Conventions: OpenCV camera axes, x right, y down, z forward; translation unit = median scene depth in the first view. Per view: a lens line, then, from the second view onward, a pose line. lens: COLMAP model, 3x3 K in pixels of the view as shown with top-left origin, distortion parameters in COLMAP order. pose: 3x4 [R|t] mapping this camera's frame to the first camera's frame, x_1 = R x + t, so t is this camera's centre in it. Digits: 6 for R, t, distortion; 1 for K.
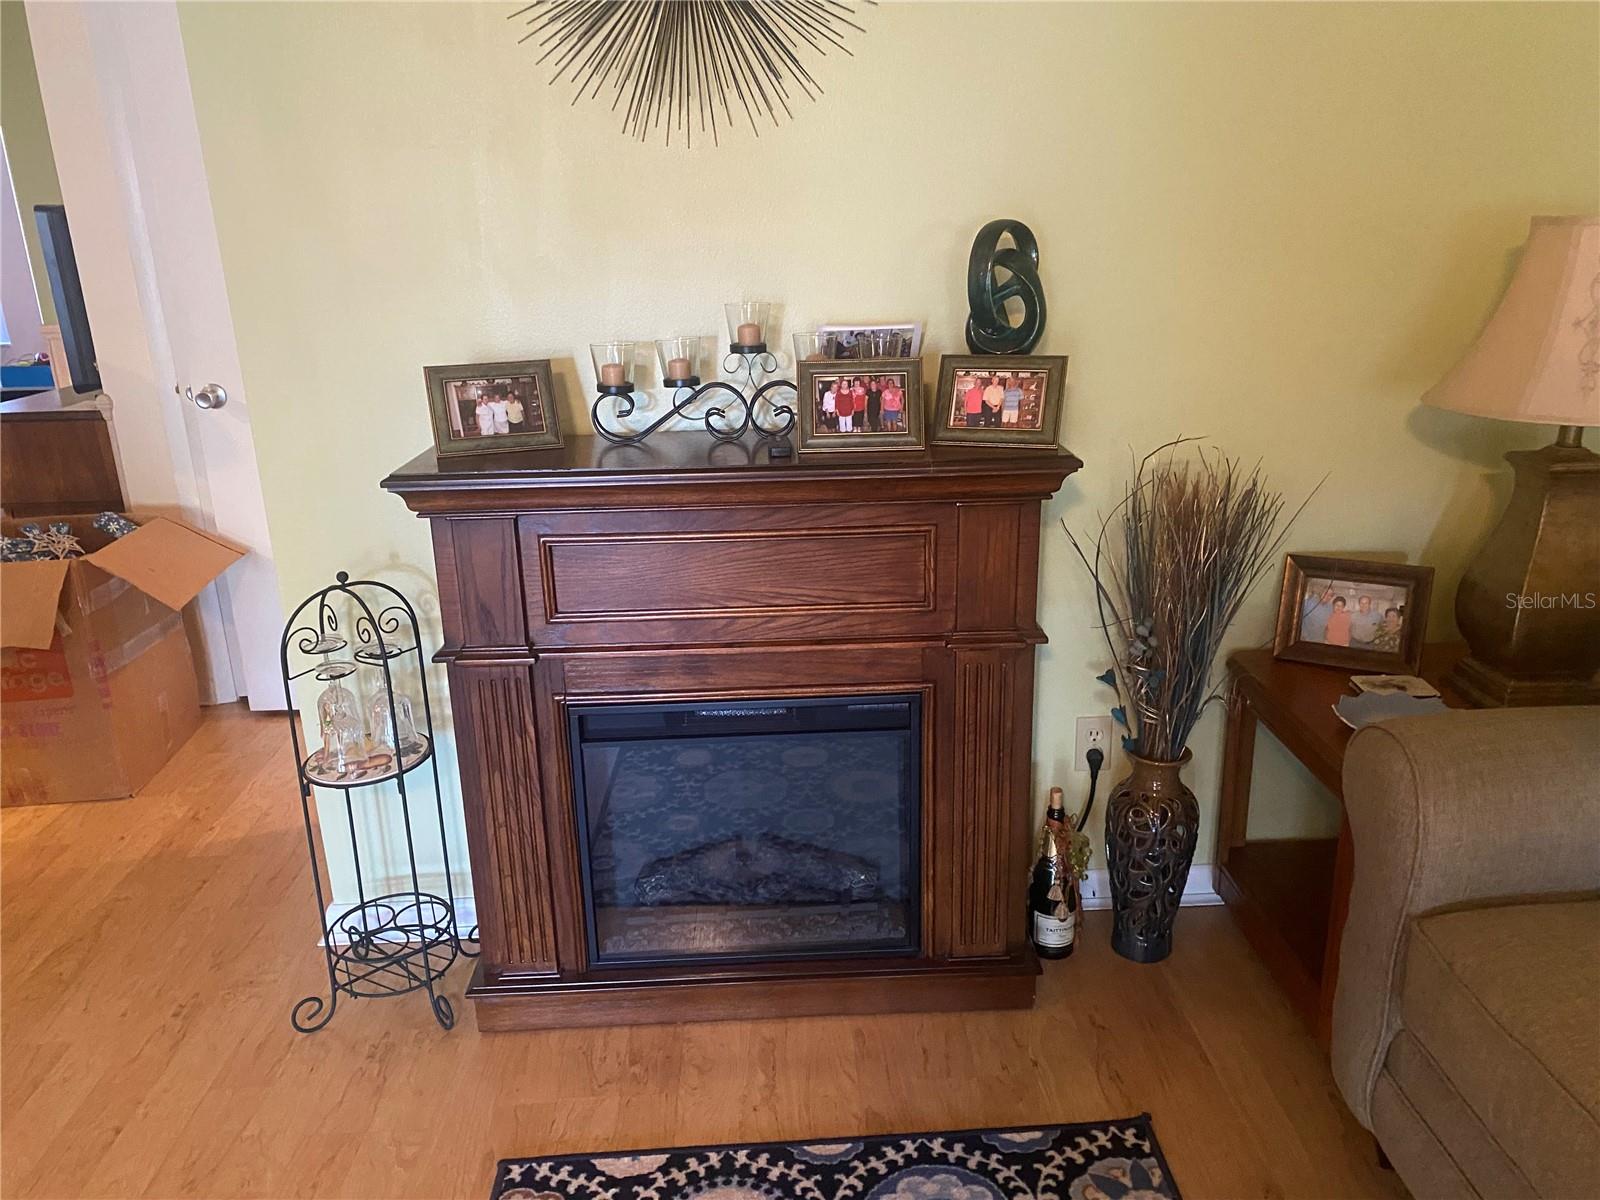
lens RADIAL K [[1211.4, 0, 806.8], [0, 1211.4, 599.6], [0, 0, 1]] dist [0.043524, -0.001604]
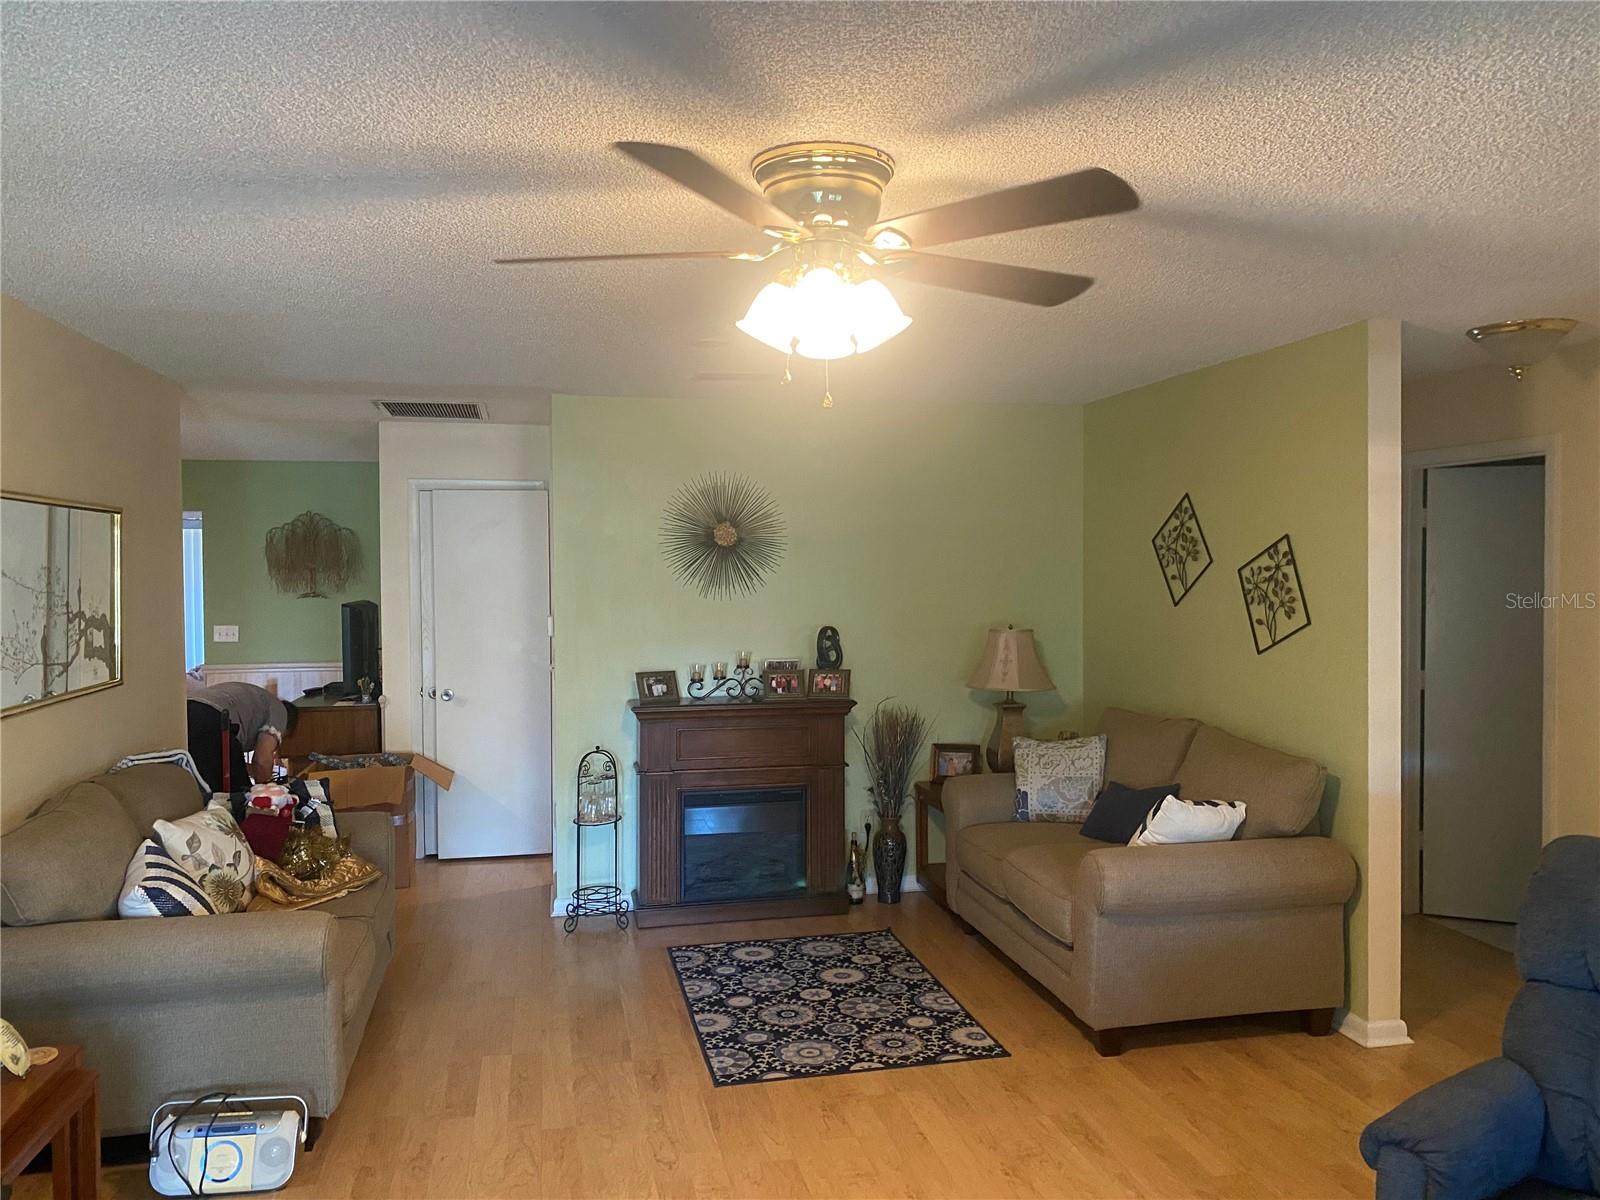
lens RADIAL K [[1211.4, 0, 800.8], [0, 1211.4, 597.4], [0, 0, 1]] dist [0.043524, -0.001604]
pose [[0.984596, 0.014316, 0.174257, -0.414262], [0.035586, 0.959373, -0.279889, 0.444297], [-0.171185, 0.281778, 0.944085, -1.784384]]
